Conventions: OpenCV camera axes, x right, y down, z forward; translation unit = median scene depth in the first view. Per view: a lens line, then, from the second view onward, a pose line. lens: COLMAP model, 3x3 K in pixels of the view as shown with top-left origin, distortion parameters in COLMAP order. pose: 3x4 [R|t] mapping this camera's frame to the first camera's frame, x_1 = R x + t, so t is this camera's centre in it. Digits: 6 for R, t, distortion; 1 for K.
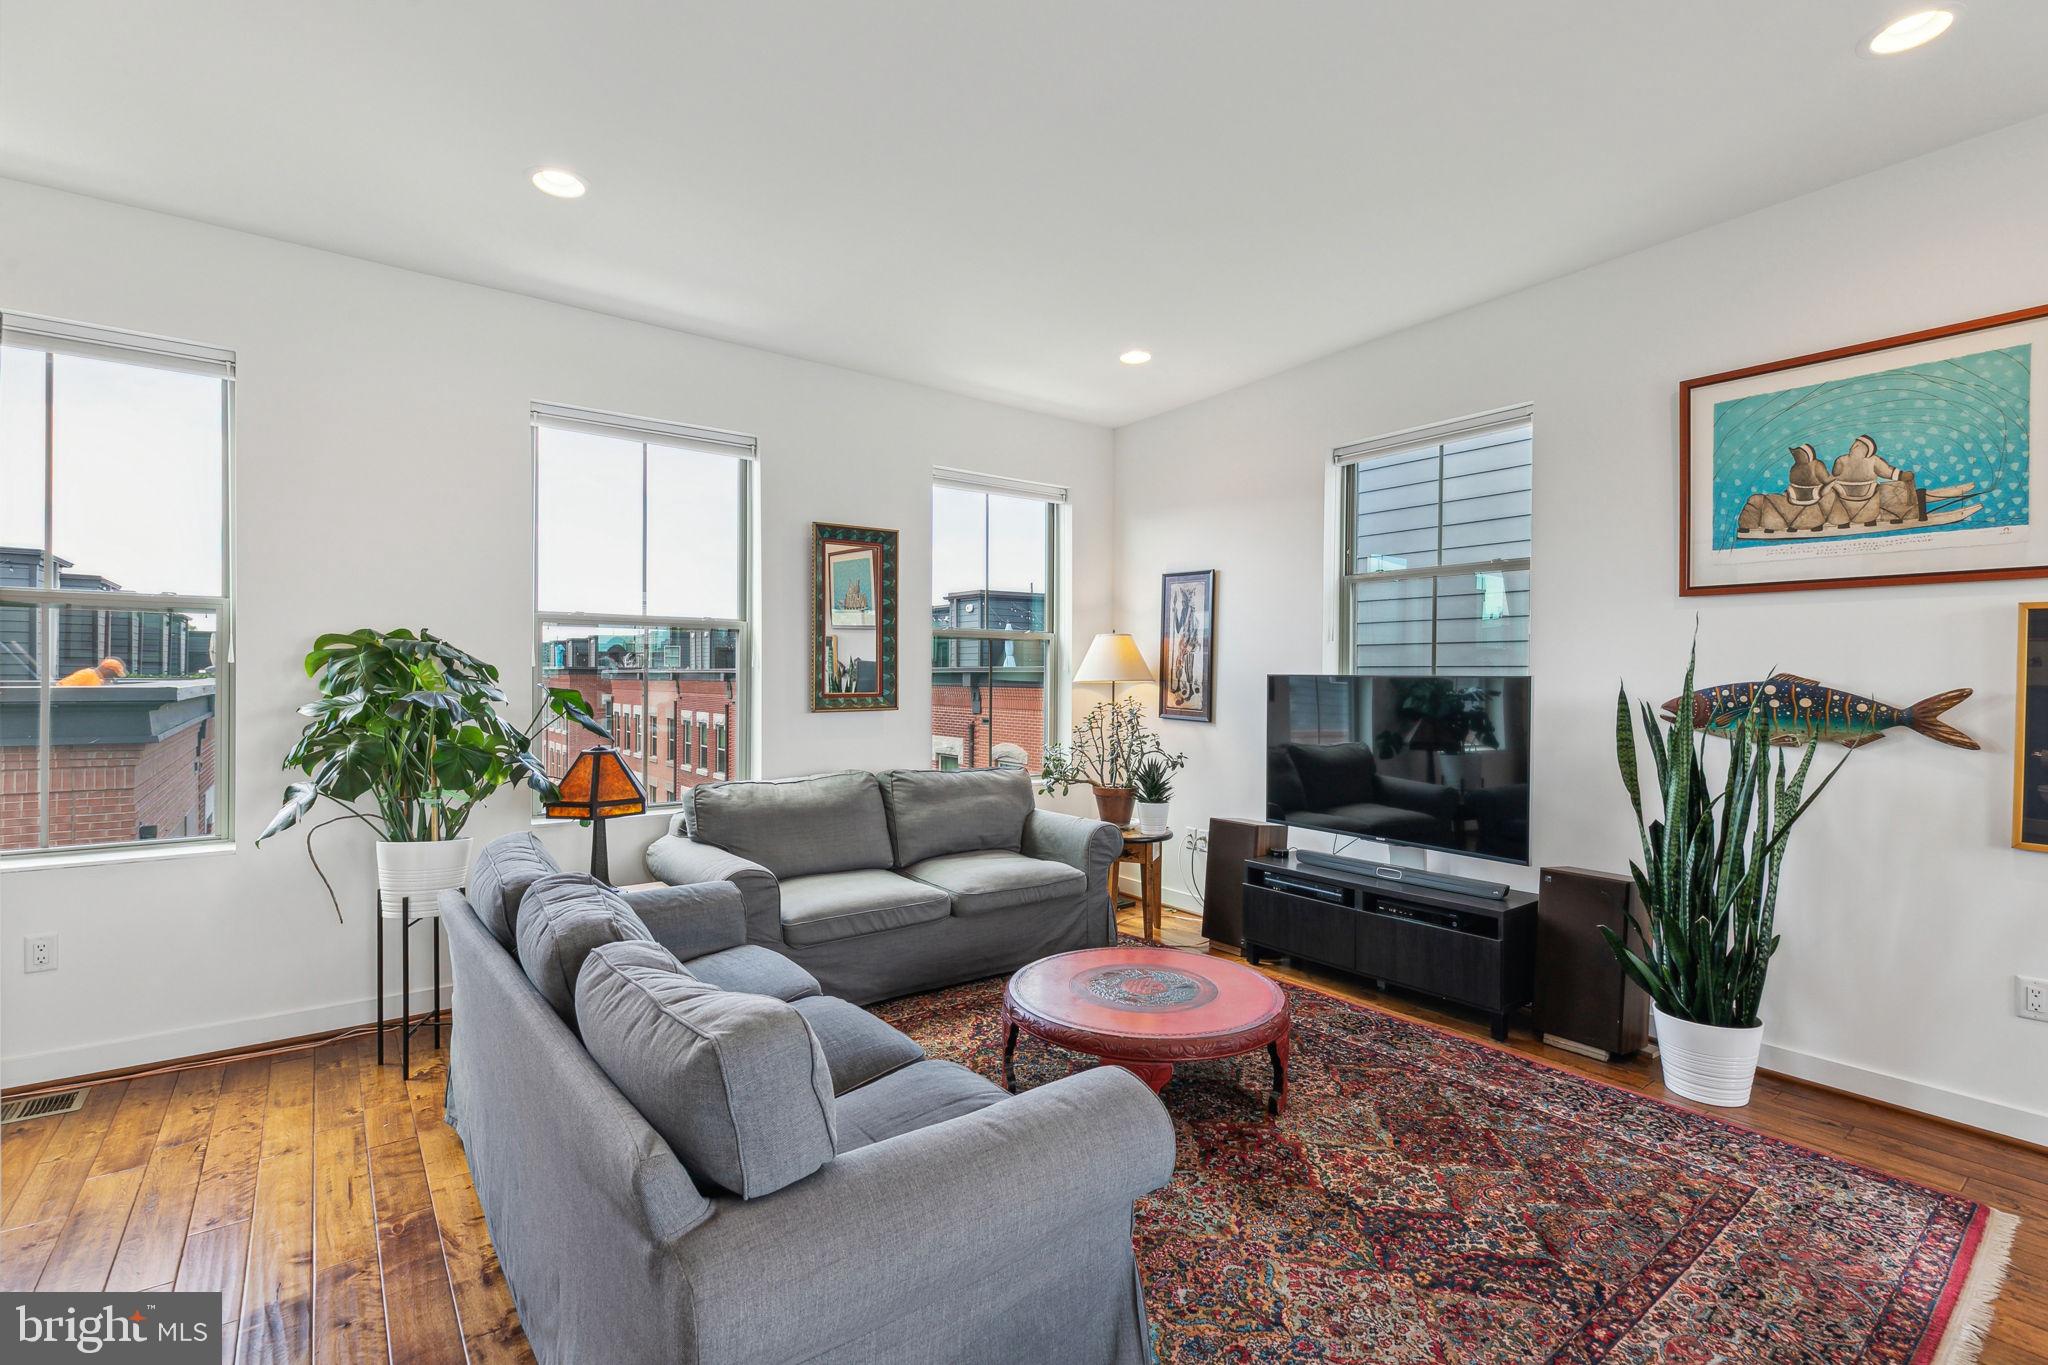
lens RADIAL K [[930.3, 0, 1026.2], [0, 930.3, 681.3], [0, 0, 1]] dist [0.006986, -0.002261]
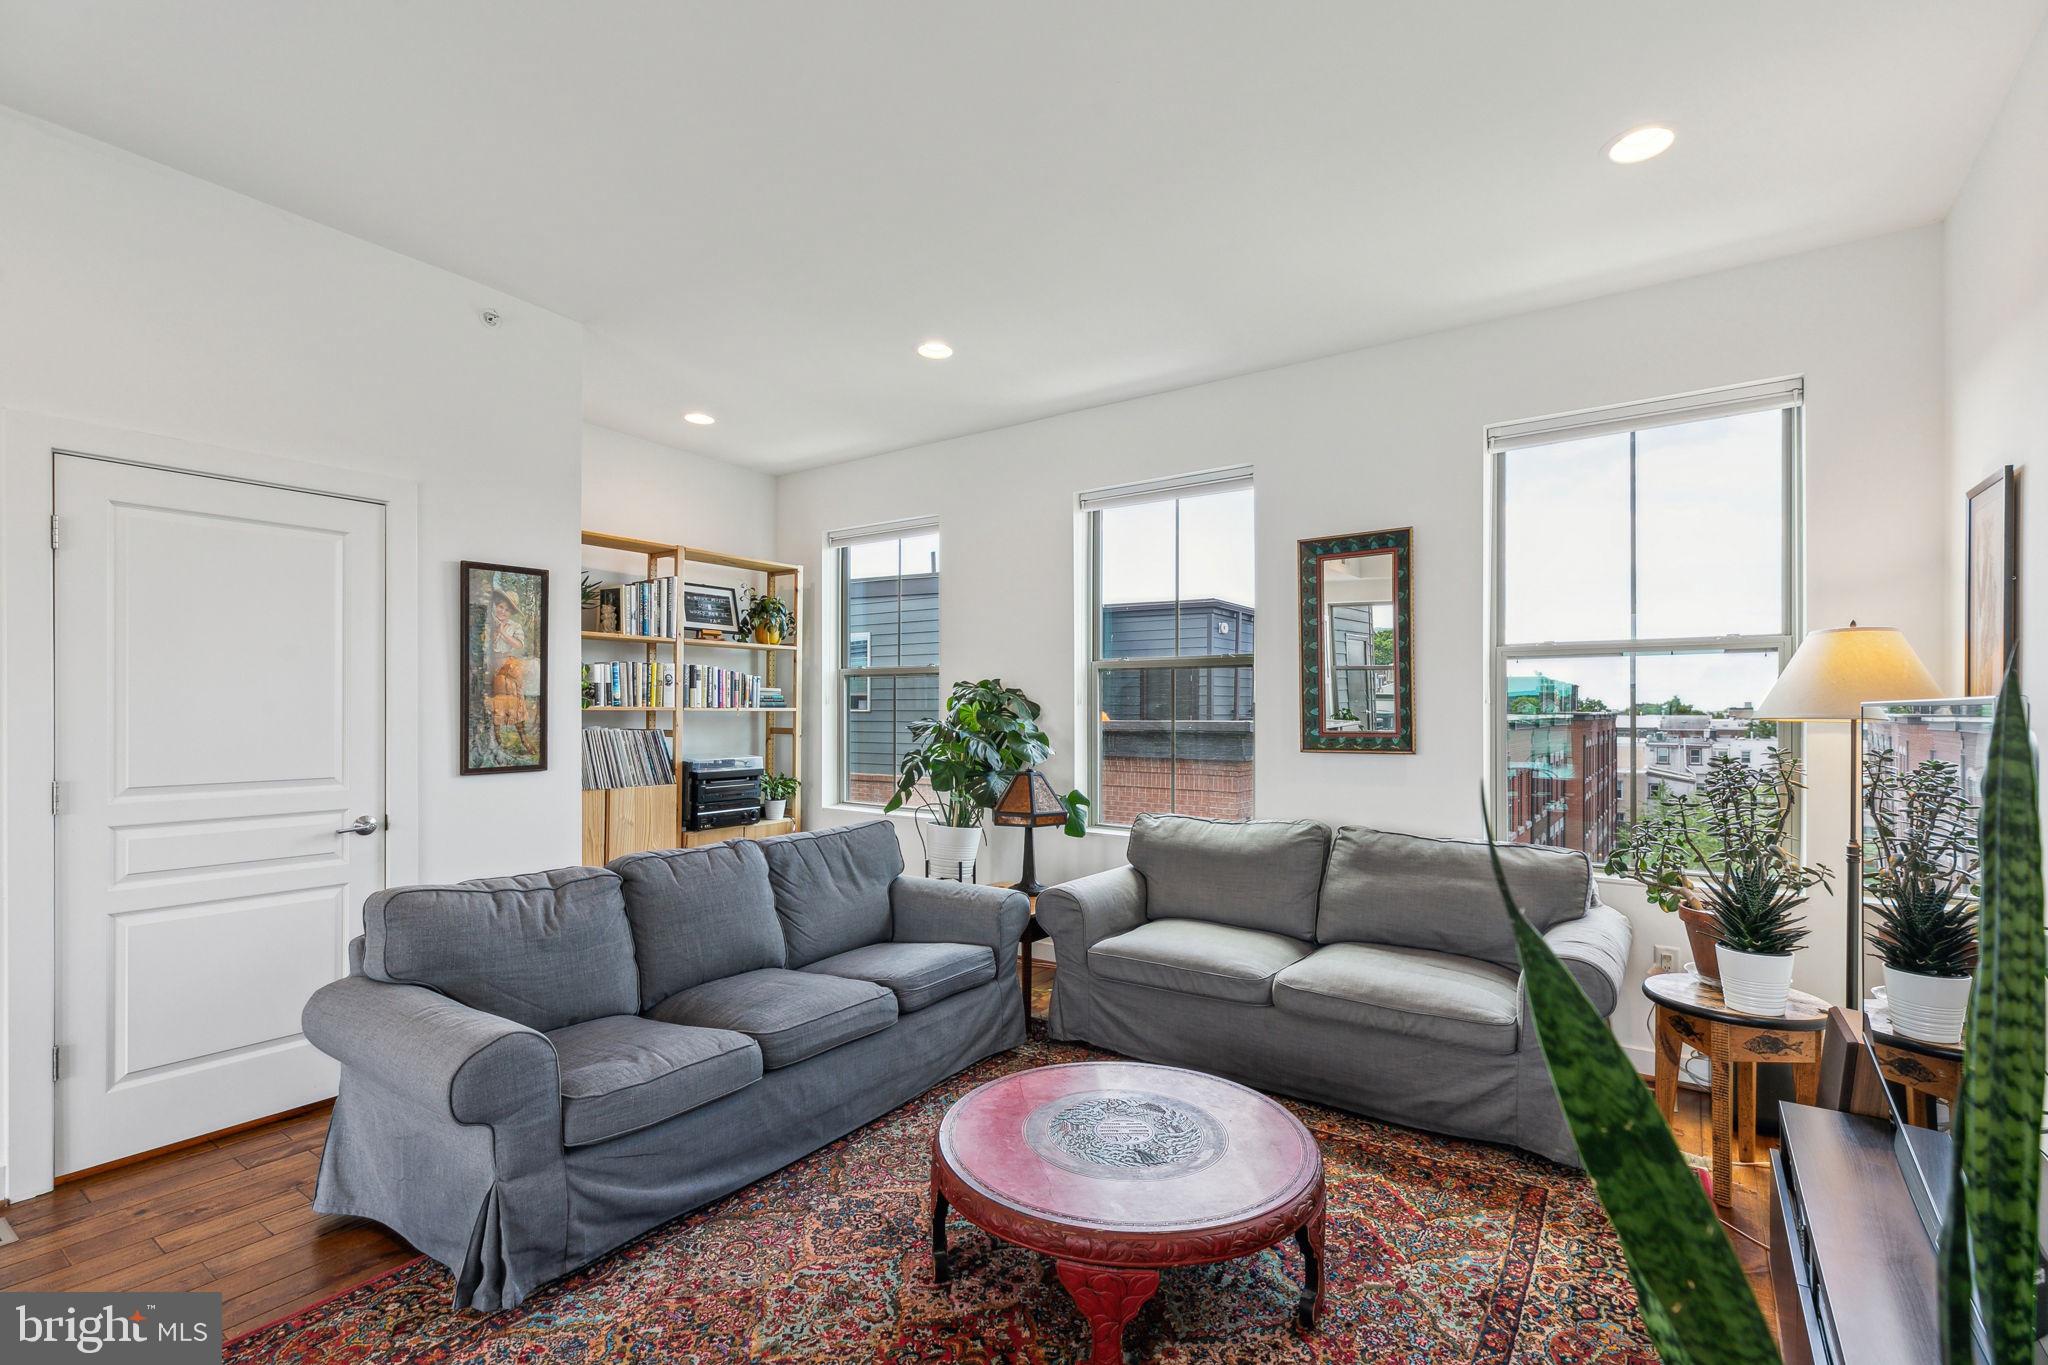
lens RADIAL K [[930.3, 0, 1015.4], [0, 930.3, 709.7], [0, 0, 1]] dist [0.006986, -0.002261]
pose [[0.294321, -0.006222, -0.955686, 0.737816], [-0.004881, 0.999956, -0.008013, 0.001636], [0.955694, 0.007024, 0.294277, 0.640385]]
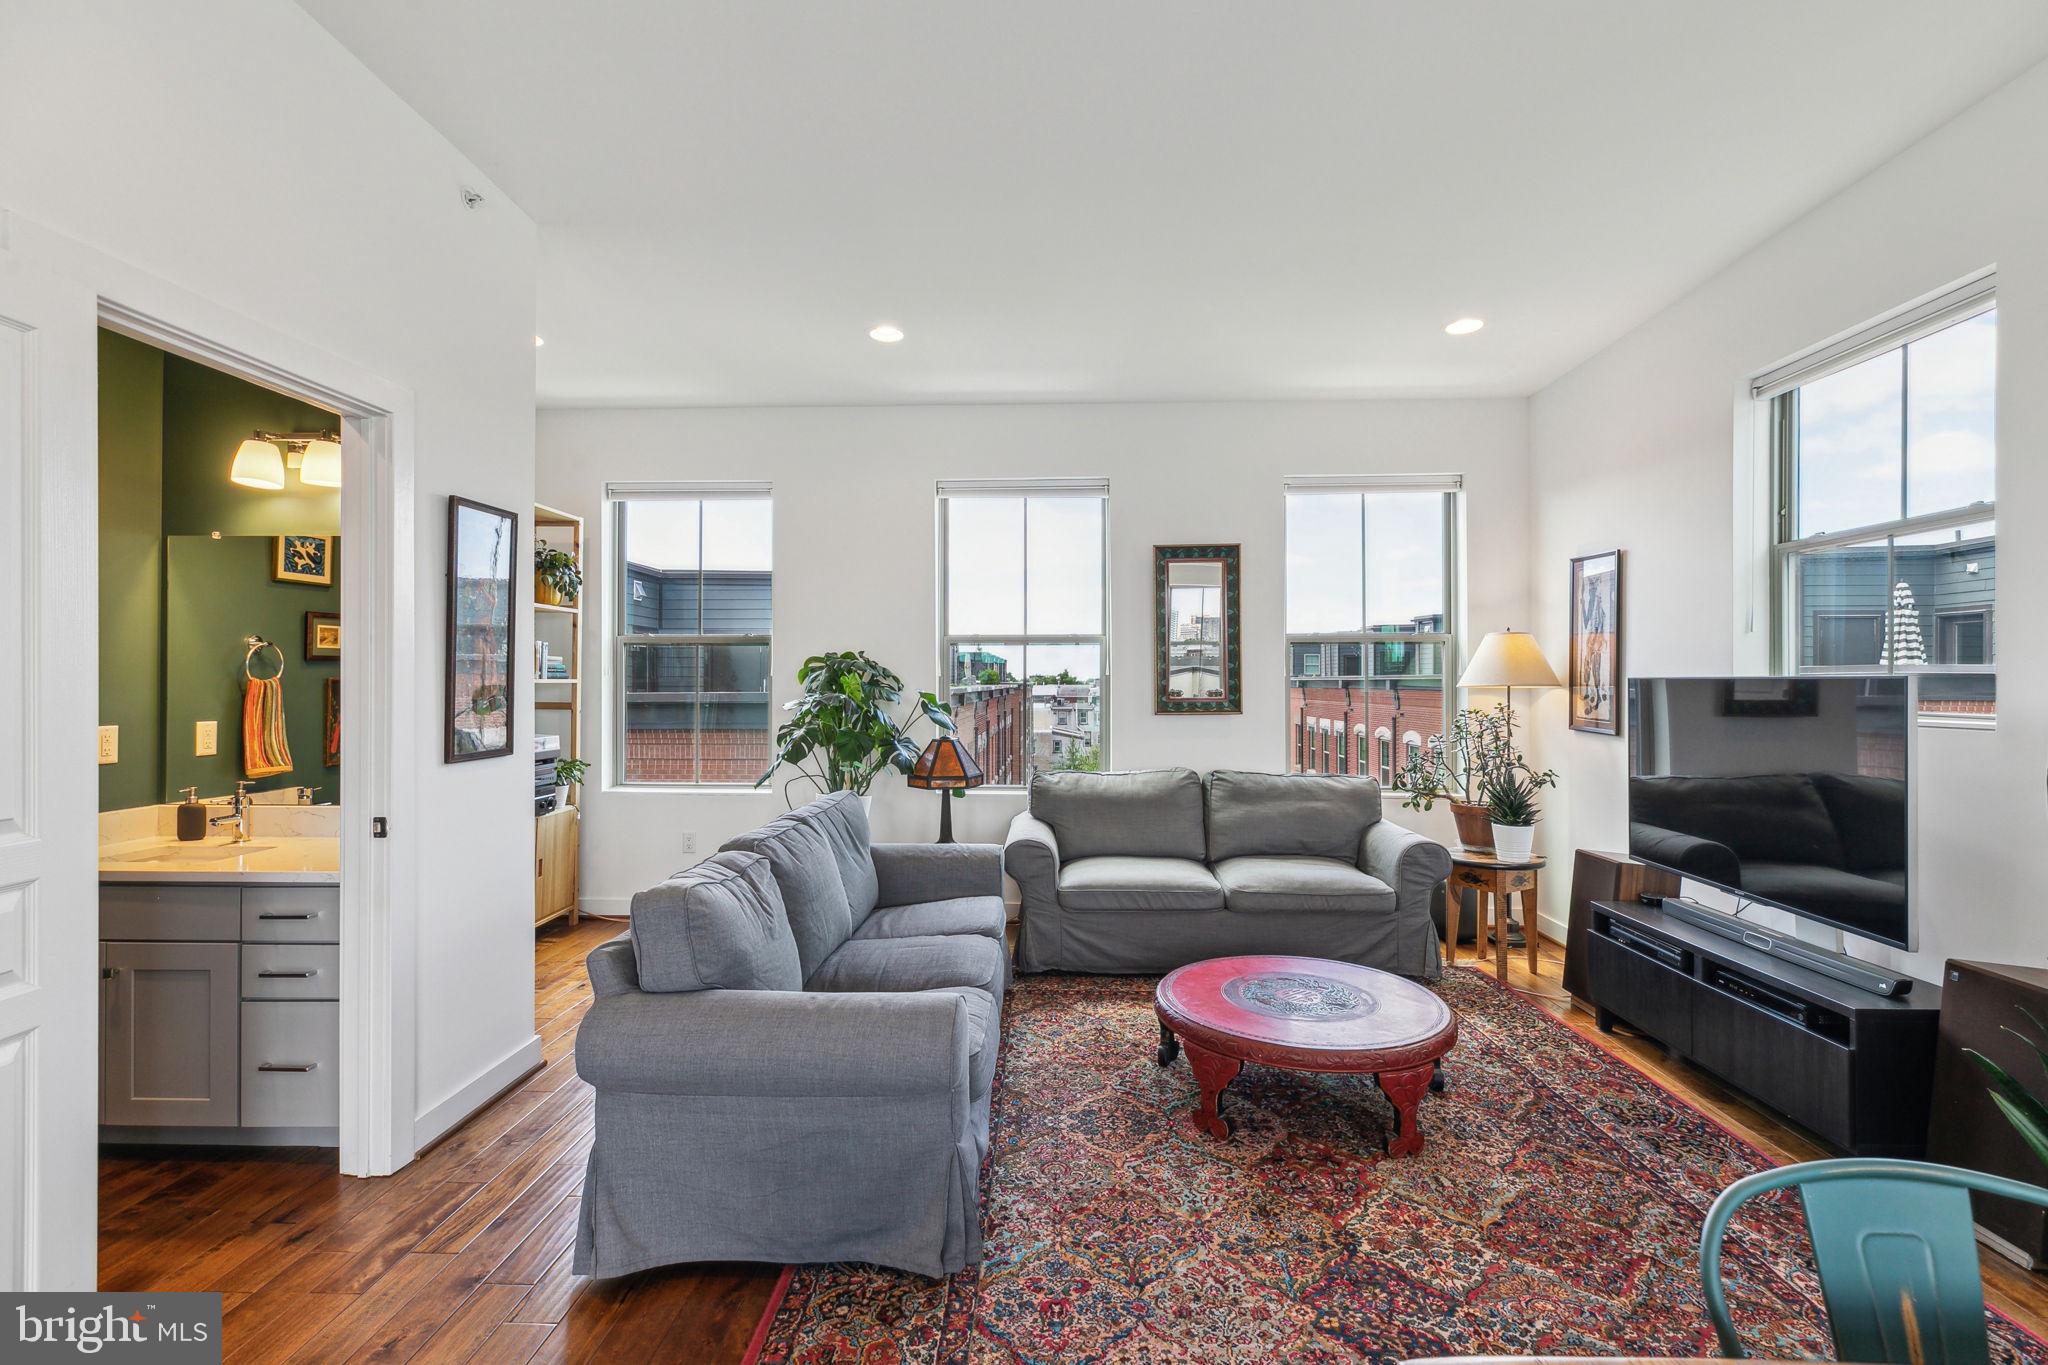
lens RADIAL K [[930.3, 0, 1019.2], [0, 930.3, 675.7], [0, 0, 1]] dist [0.006986, -0.002261]
pose [[0.769173, -0.010220, -0.638959, 0.486367], [0.001071, 0.999891, -0.014704, 0.003939], [0.639040, 0.010626, 0.769100, 0.047297]]
